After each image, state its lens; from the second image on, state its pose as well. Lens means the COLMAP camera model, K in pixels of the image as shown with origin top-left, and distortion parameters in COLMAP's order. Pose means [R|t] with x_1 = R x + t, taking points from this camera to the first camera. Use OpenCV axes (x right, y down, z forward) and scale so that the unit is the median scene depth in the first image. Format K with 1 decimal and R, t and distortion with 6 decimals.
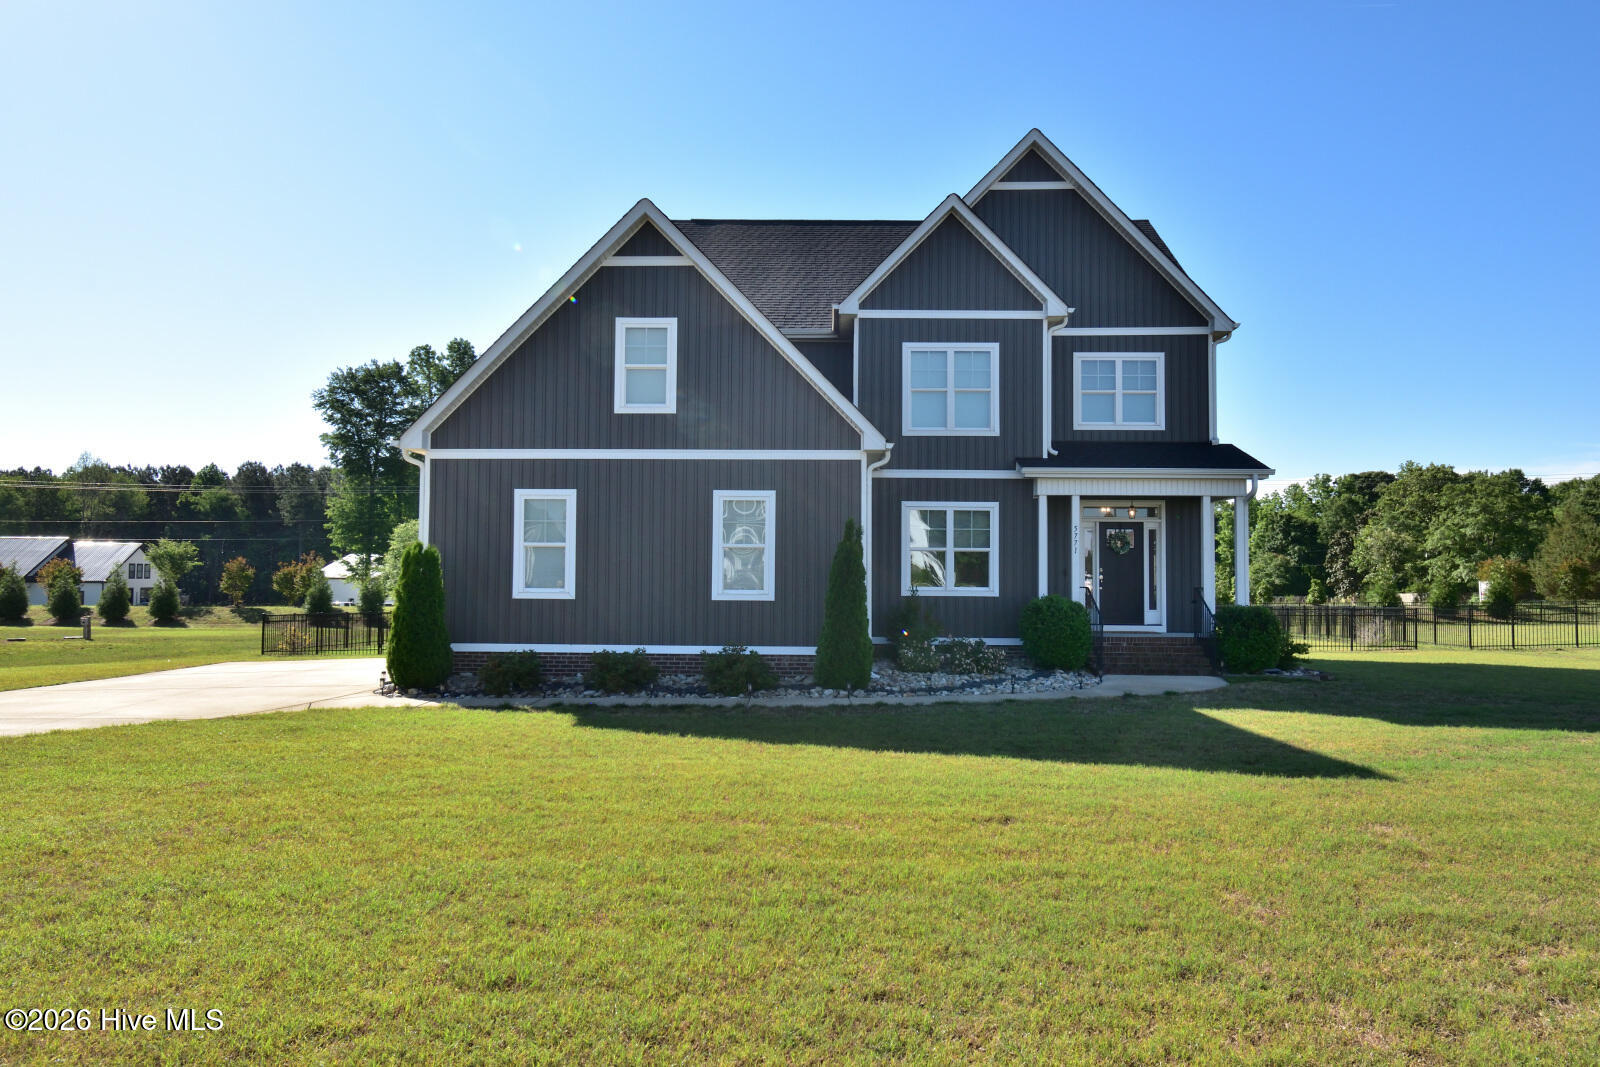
lens RADIAL K [[1078.1, 0, 805.2], [0, 1078.1, 531.4], [0, 0, 1]] dist [0.007054, 0.001148]
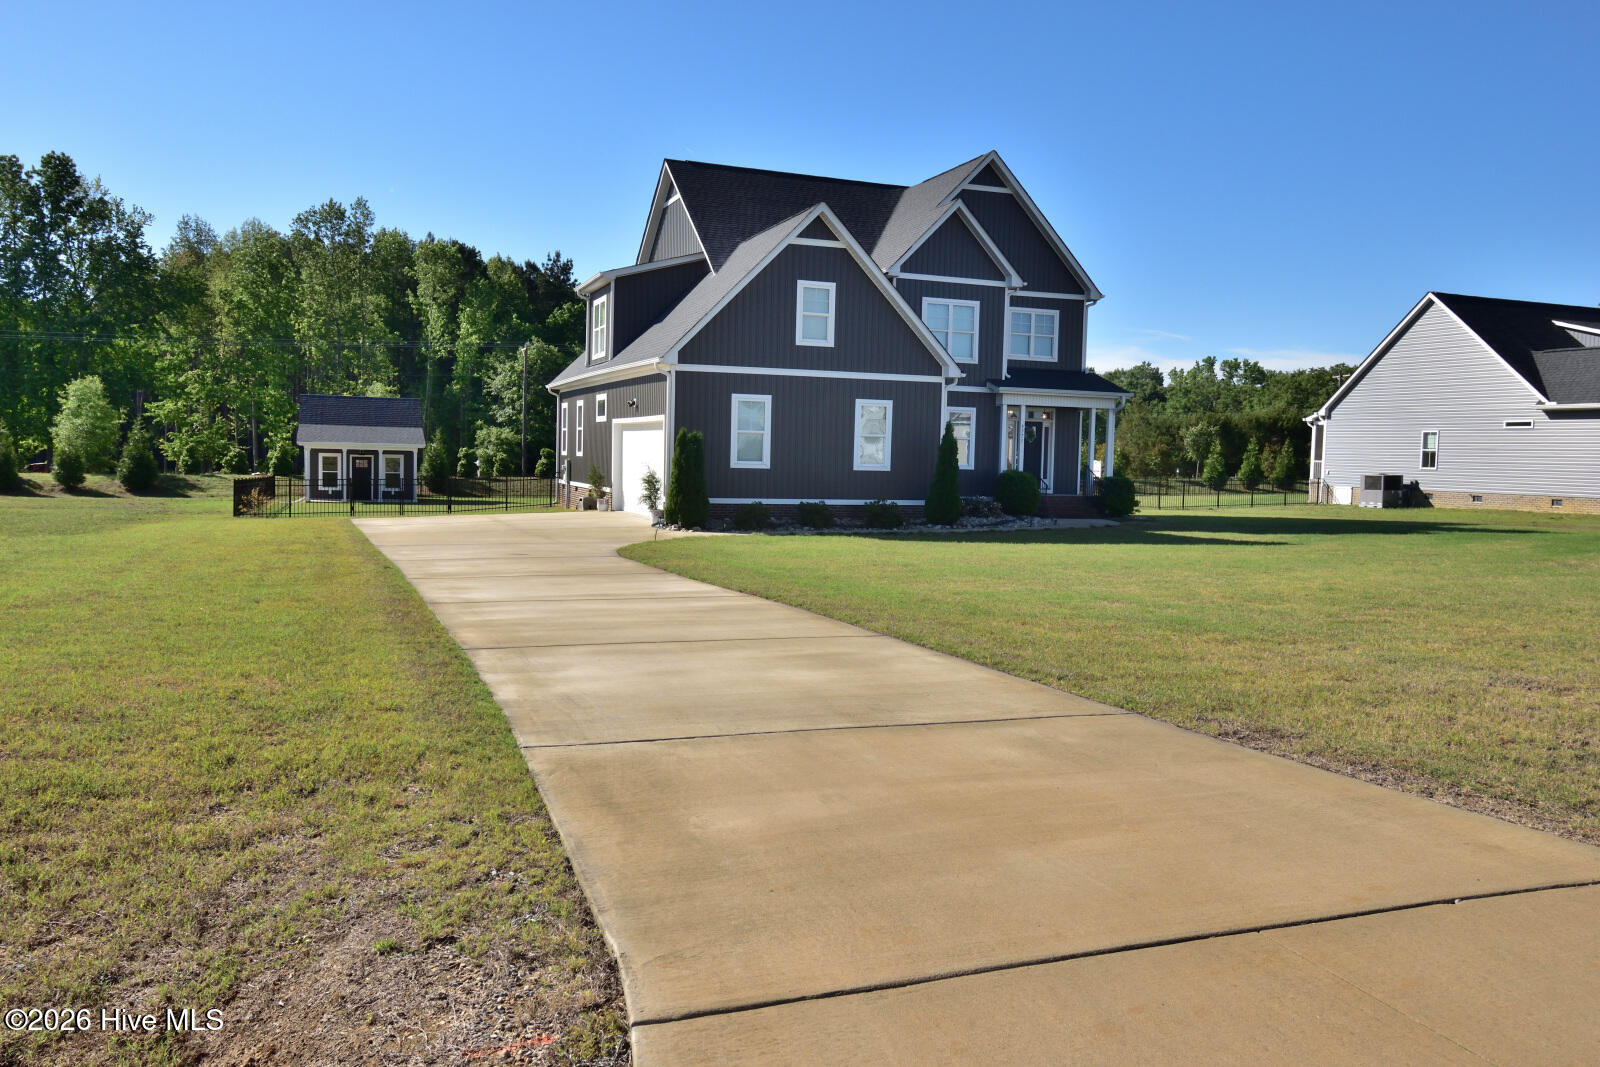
lens RADIAL K [[1208.7, 0, 805.7], [0, 1208.7, 523.6], [0, 0, 1]] dist [0.005855, -0.009248]
pose [[0.925387, -0.006819, 0.378963, -0.683833], [-0.032914, 0.994616, 0.098268, -0.024264], [-0.377593, -0.103409, 0.920179, -0.490389]]
